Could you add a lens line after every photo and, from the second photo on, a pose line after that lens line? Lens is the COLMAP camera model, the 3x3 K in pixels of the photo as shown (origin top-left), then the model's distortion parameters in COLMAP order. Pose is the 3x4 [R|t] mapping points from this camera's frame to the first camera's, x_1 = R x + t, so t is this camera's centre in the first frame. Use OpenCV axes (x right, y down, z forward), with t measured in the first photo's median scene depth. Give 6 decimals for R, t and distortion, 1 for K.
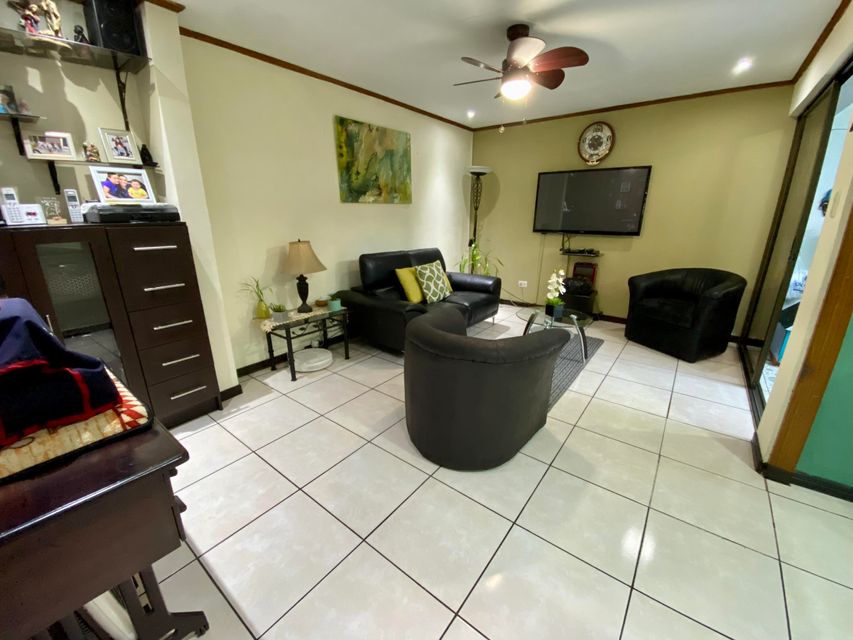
lens RADIAL K [[345.0, 0, 425.1], [0, 345.0, 324.9], [0, 0, 1]] dist [0.019768, -0.020434]
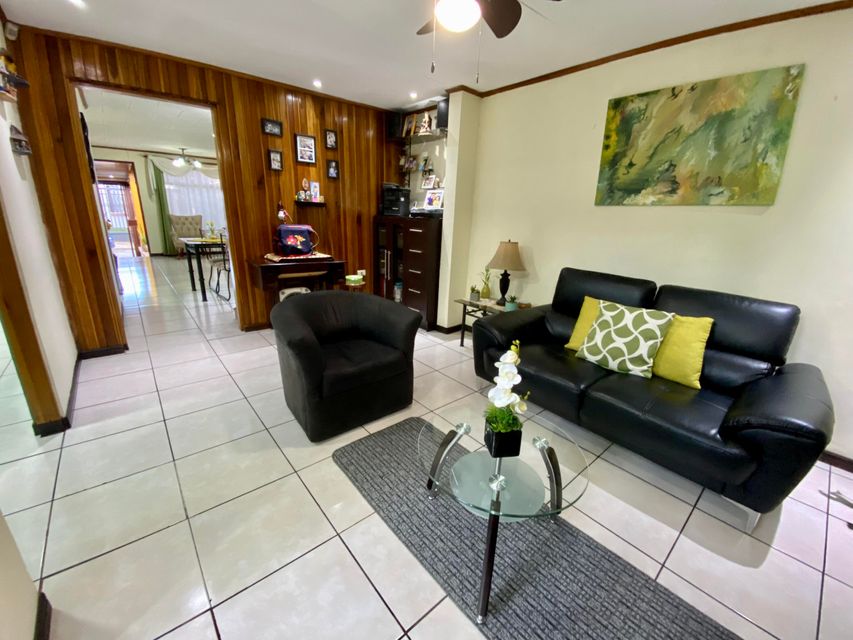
lens RADIAL K [[346.4, 0, 430.3], [0, 346.4, 321.0], [0, 0, 1]] dist [0.020071, -0.020980]
pose [[-0.197489, 0.279965, -0.939477, 0.686195], [-0.338356, 0.879990, 0.333365, -0.256077], [0.920061, 0.383714, -0.079060, 0.812156]]
